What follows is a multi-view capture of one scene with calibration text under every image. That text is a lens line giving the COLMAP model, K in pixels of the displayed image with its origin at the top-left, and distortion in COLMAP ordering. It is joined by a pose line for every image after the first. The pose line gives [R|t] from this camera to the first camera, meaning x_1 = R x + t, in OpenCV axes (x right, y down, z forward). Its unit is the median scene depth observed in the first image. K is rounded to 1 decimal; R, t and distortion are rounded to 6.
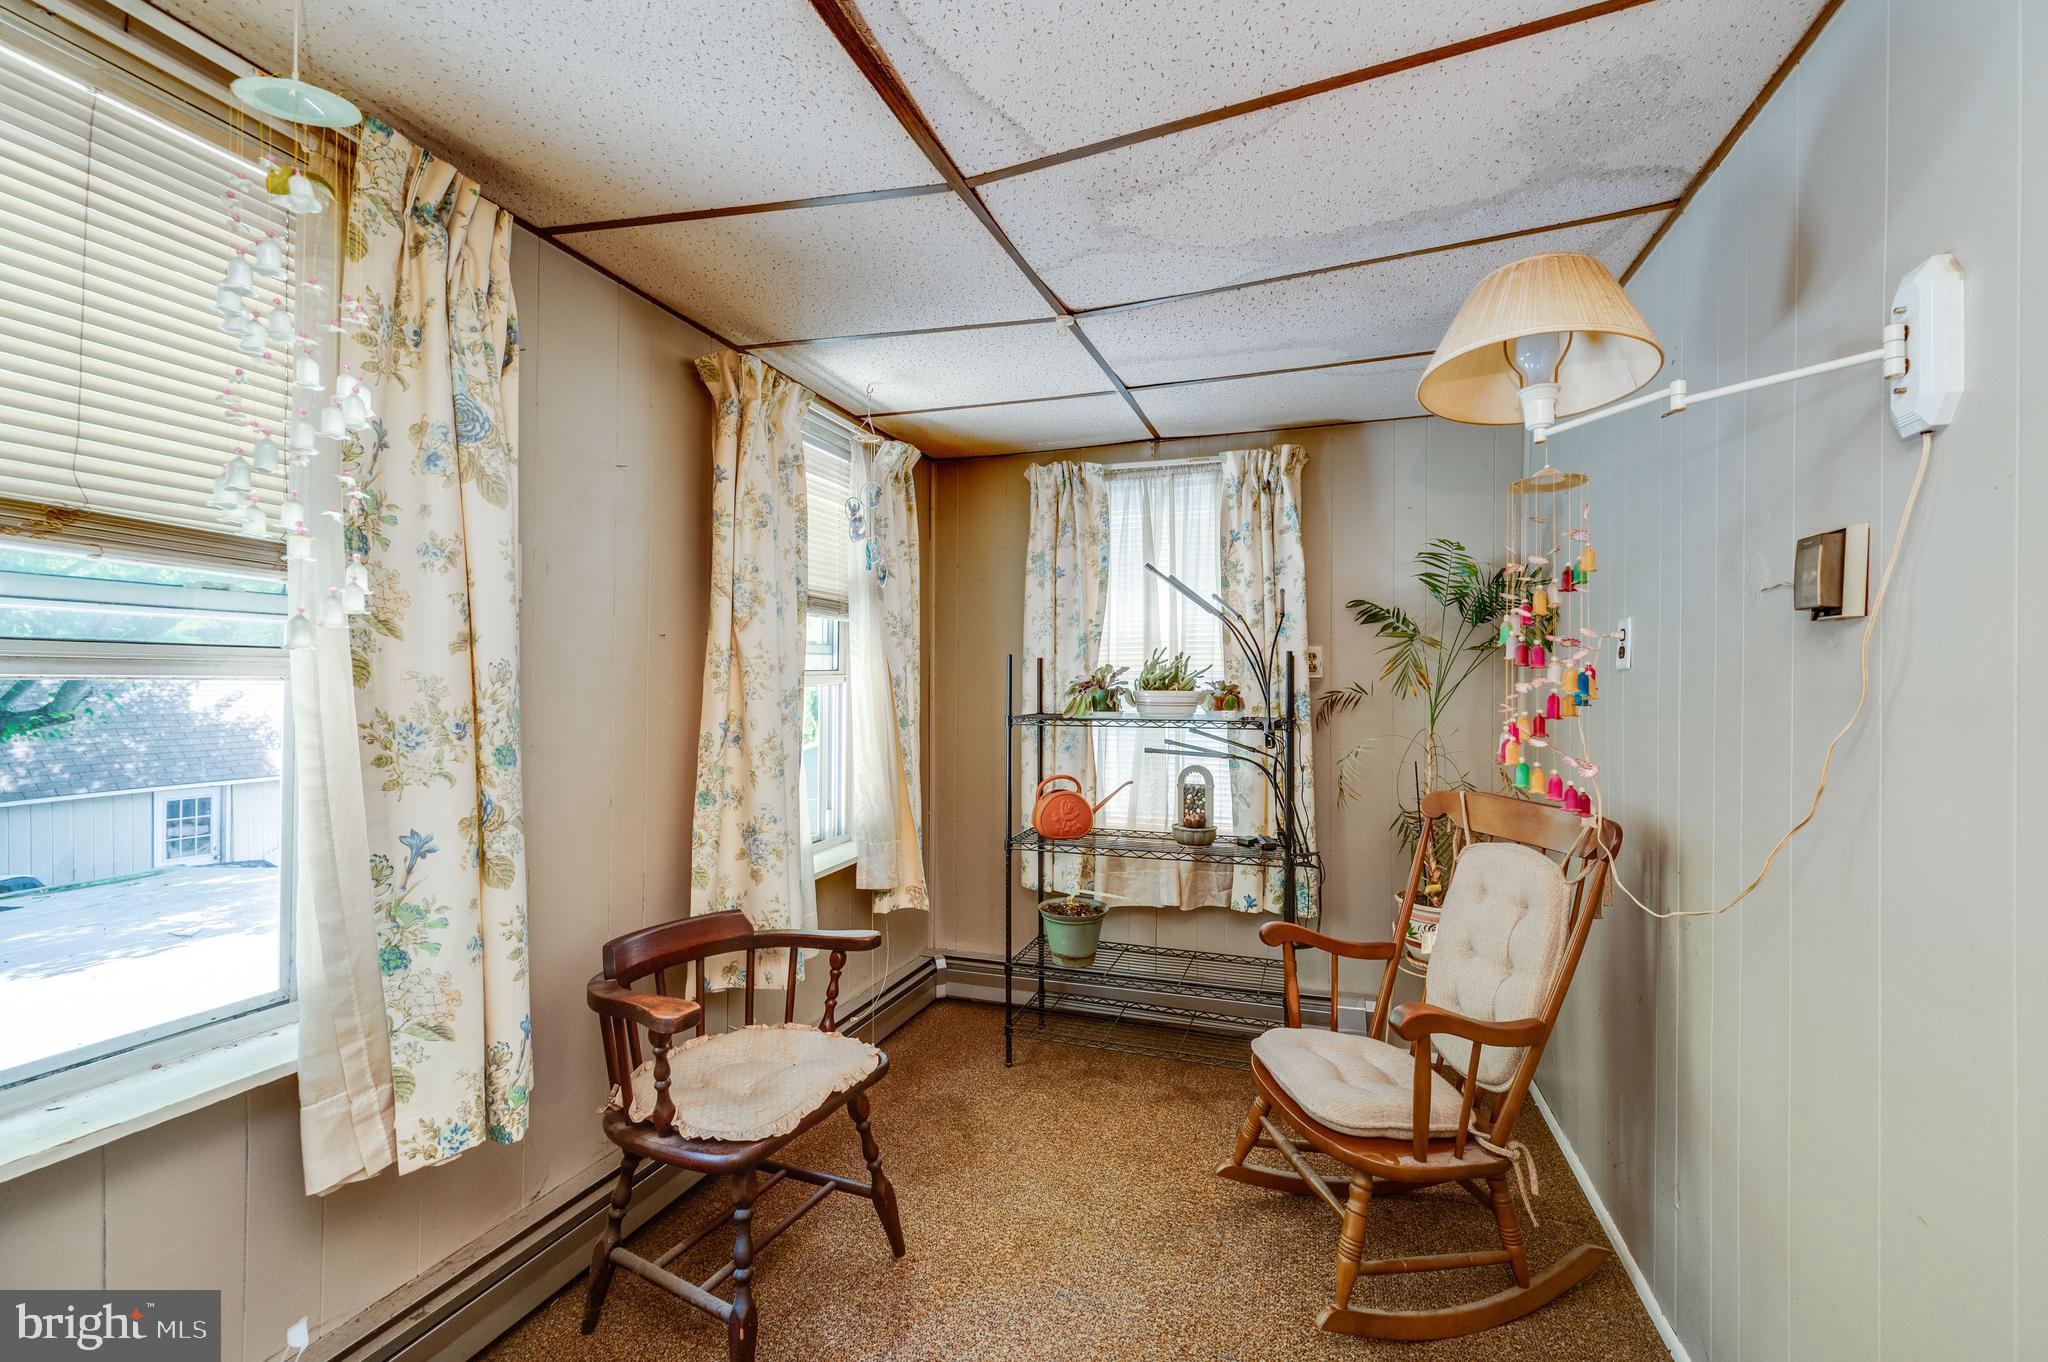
lens RADIAL K [[850.6, 0, 1033.7], [0, 850.6, 677.3], [0, 0, 1]] dist [-0.000200, -0.000495]
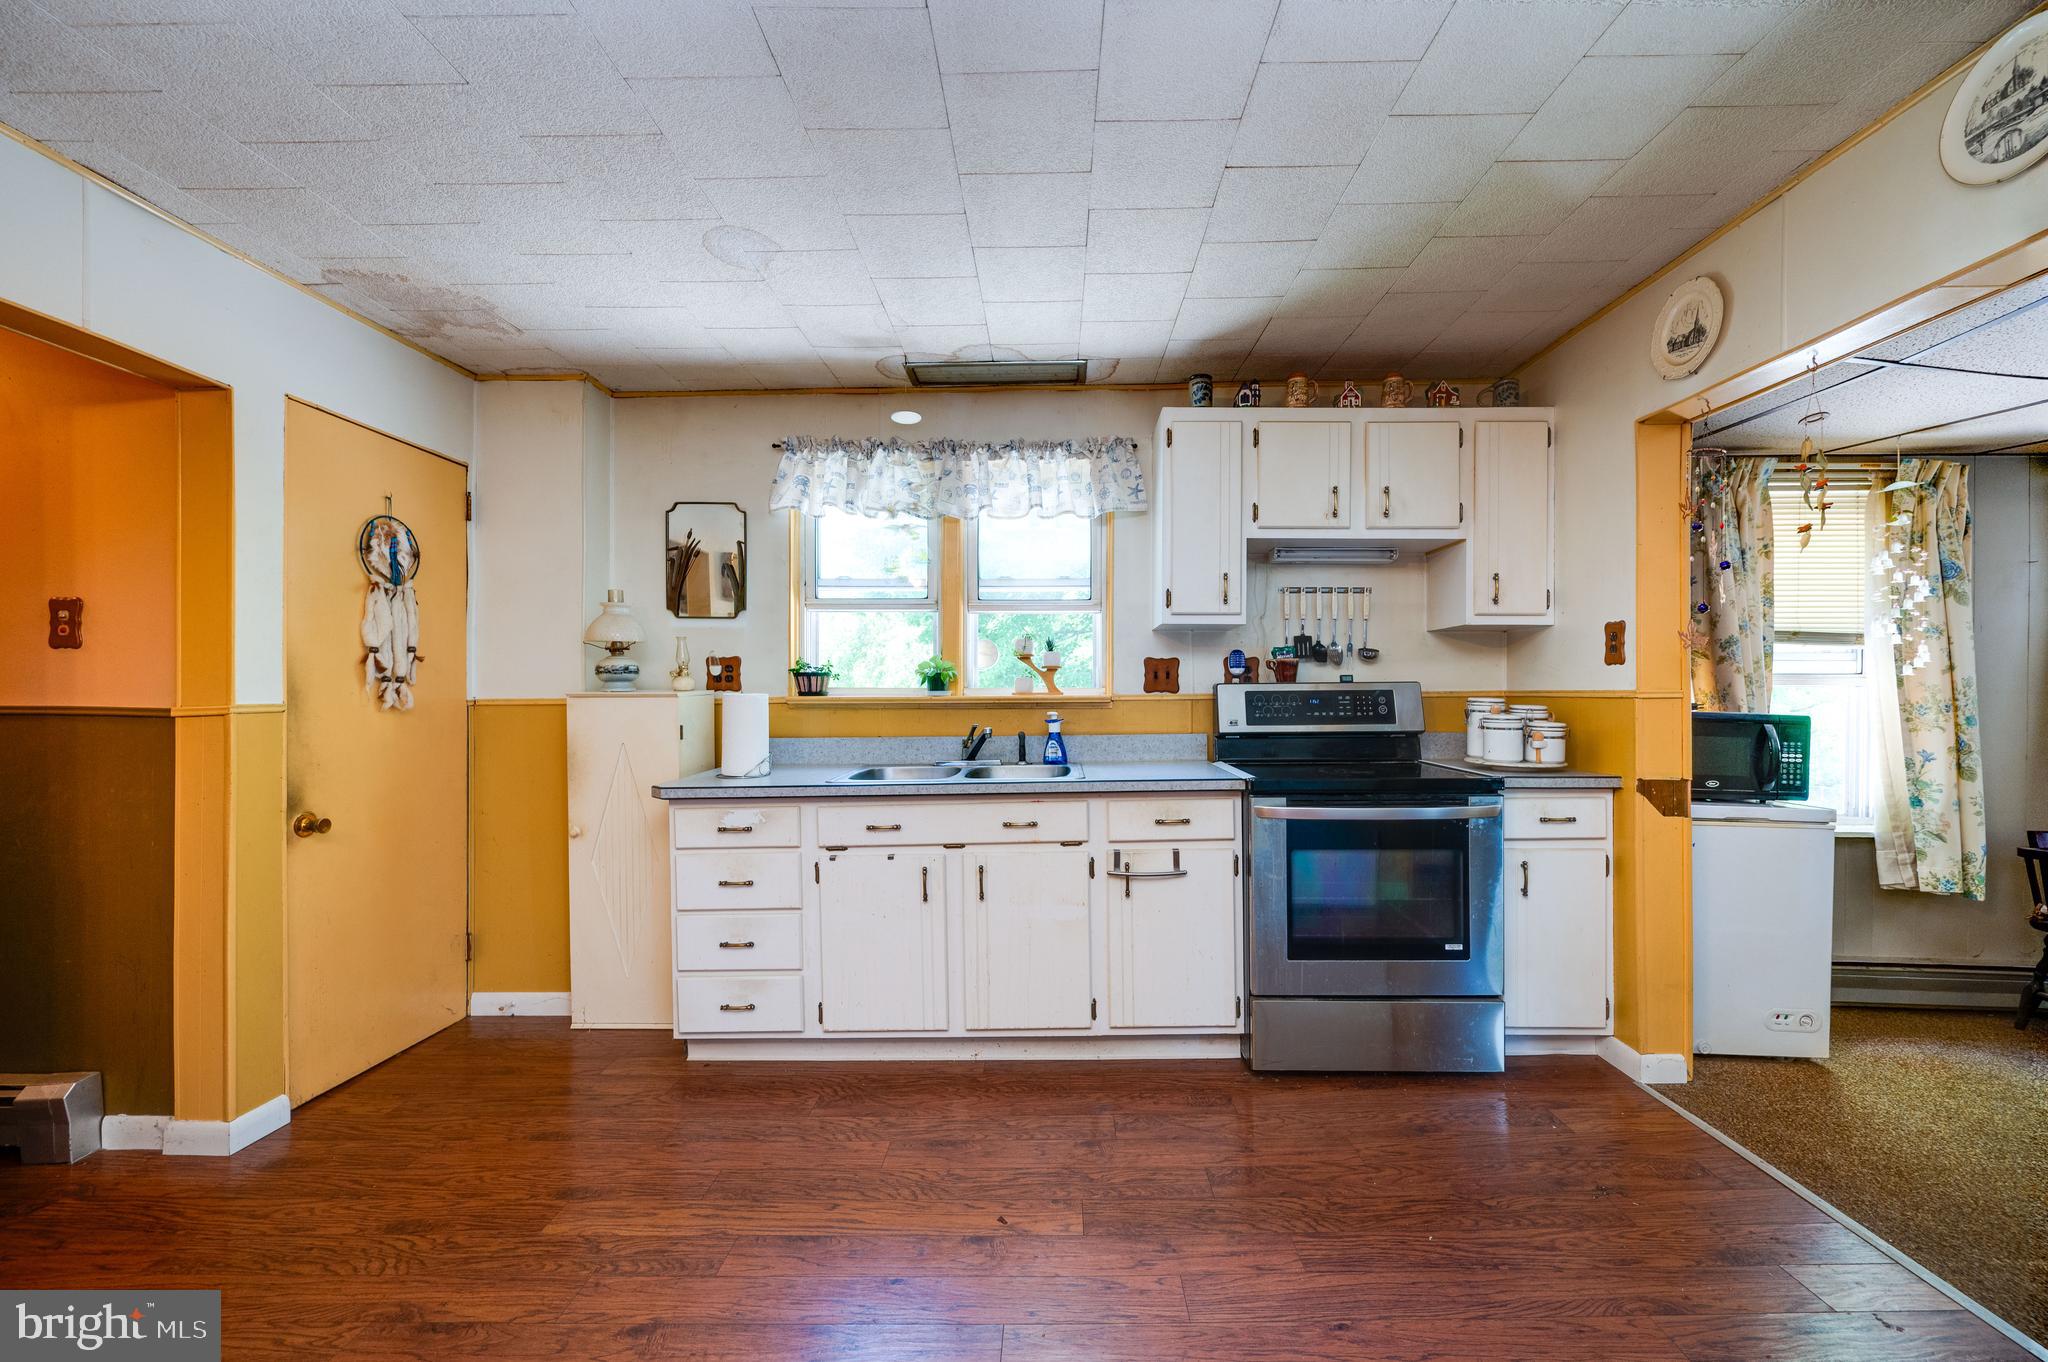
lens RADIAL K [[802.2, 0, 1046.6], [0, 802.2, 691.3], [0, 0, 1]] dist [-0.004065, -0.000829]
pose [[0.286985, -0.005724, -0.957918, 0.345610], [0.003932, 0.999981, -0.004797, 0.009194], [0.957927, -0.002390, 0.287002, -0.982191]]
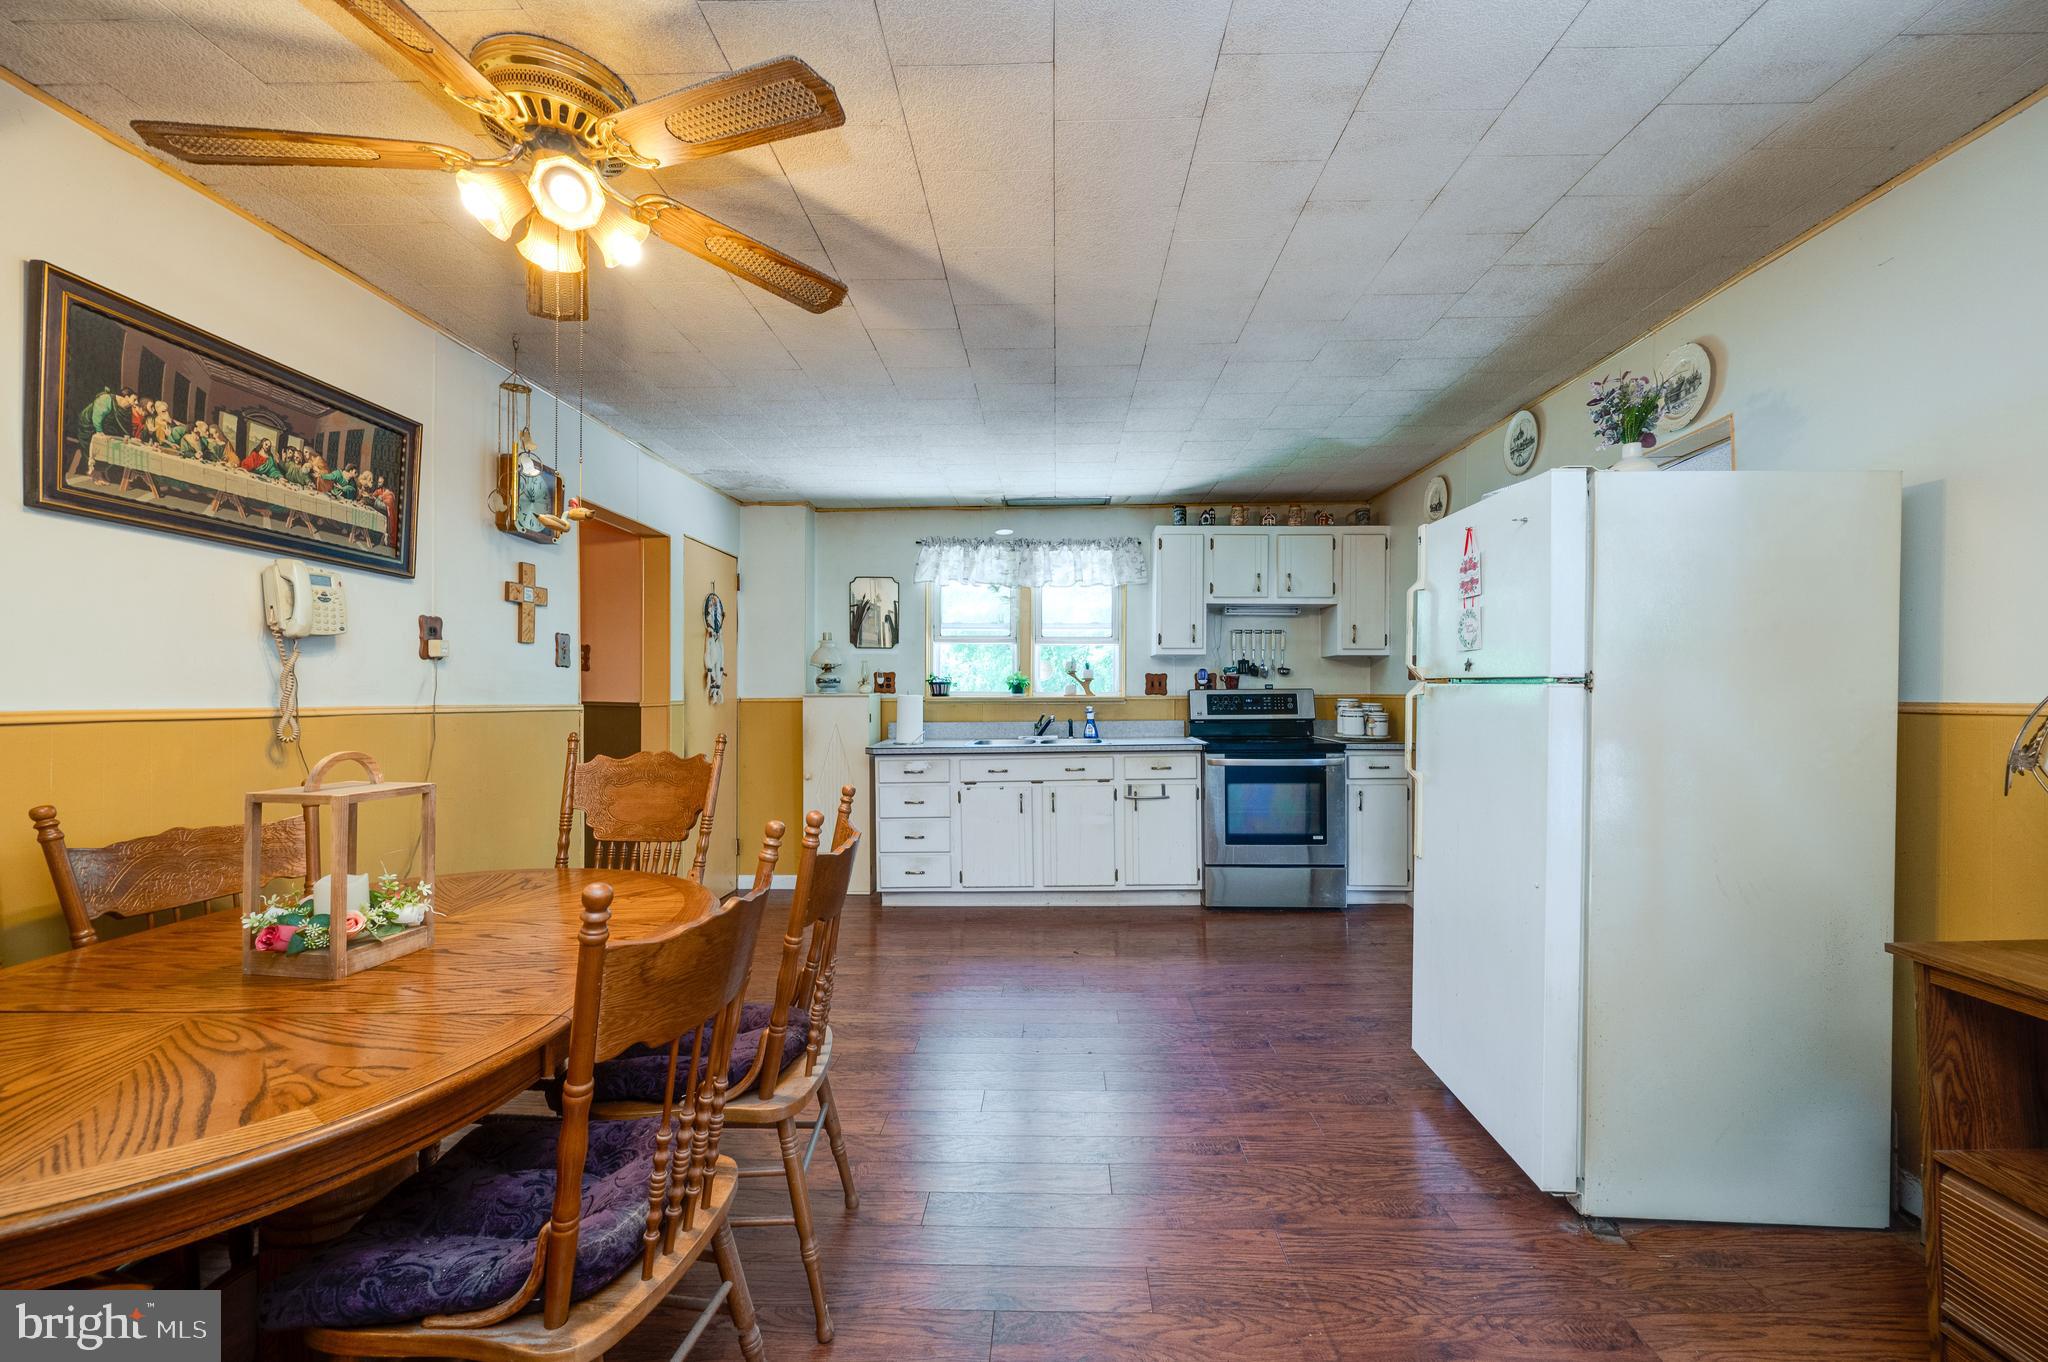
lens RADIAL K [[802.2, 0, 1037.2], [0, 802.2, 683.9], [0, 0, 1]] dist [-0.004065, -0.000829]
pose [[0.272349, -0.013783, -0.962100, 1.025092], [0.001833, 0.999903, -0.013806, 0.005651], [0.962197, 0.001996, 0.272347, -1.274780]]
